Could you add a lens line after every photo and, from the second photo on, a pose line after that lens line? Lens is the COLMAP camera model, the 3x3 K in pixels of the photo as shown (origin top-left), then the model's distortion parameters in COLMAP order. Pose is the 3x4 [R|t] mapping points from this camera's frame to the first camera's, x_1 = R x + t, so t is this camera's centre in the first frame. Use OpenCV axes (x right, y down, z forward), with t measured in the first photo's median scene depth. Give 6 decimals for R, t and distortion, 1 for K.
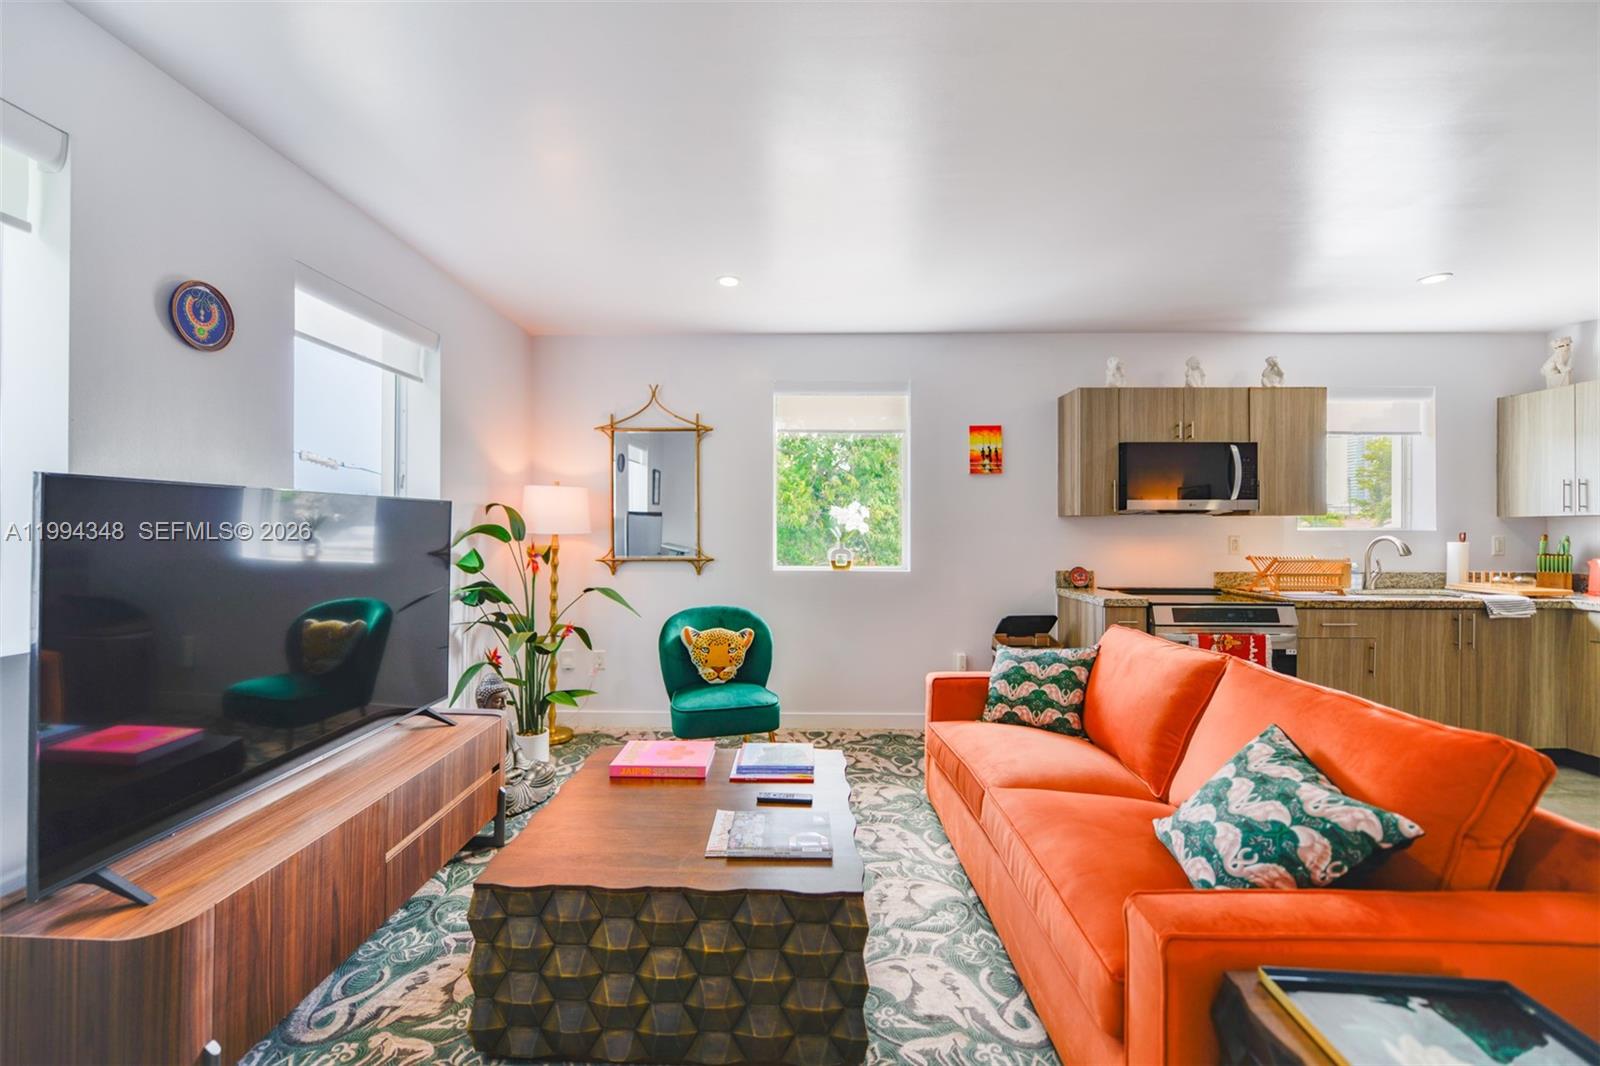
lens RADIAL K [[632.9, 0, 788.3], [0, 632.9, 526.5], [0, 0, 1]] dist [0.002084, -0.002032]
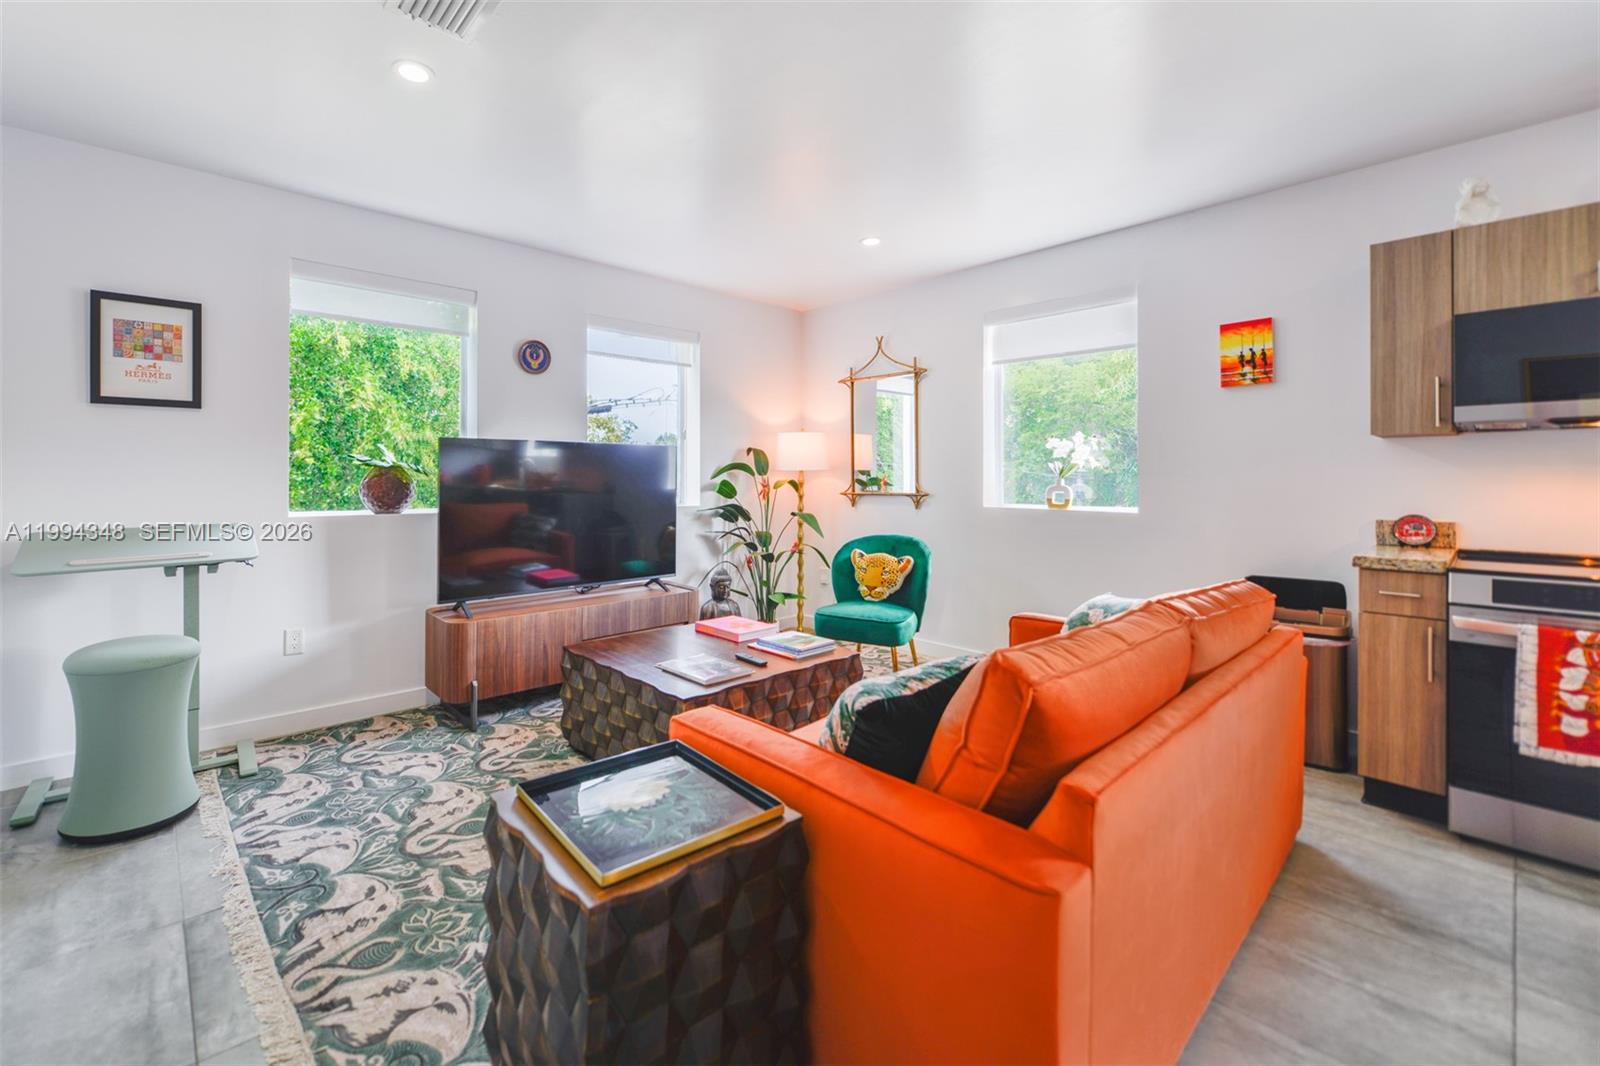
lens RADIAL K [[666.4, 0, 733.2], [0, 666.4, 475.9], [0, 0, 1]] dist [-0.004601, 0.000228]
pose [[0.666745, -0.003880, -0.745276, 0.588475], [0.001221, 0.999991, -0.004114, 0.030684], [0.745285, 0.001833, 0.666744, 0.031154]]
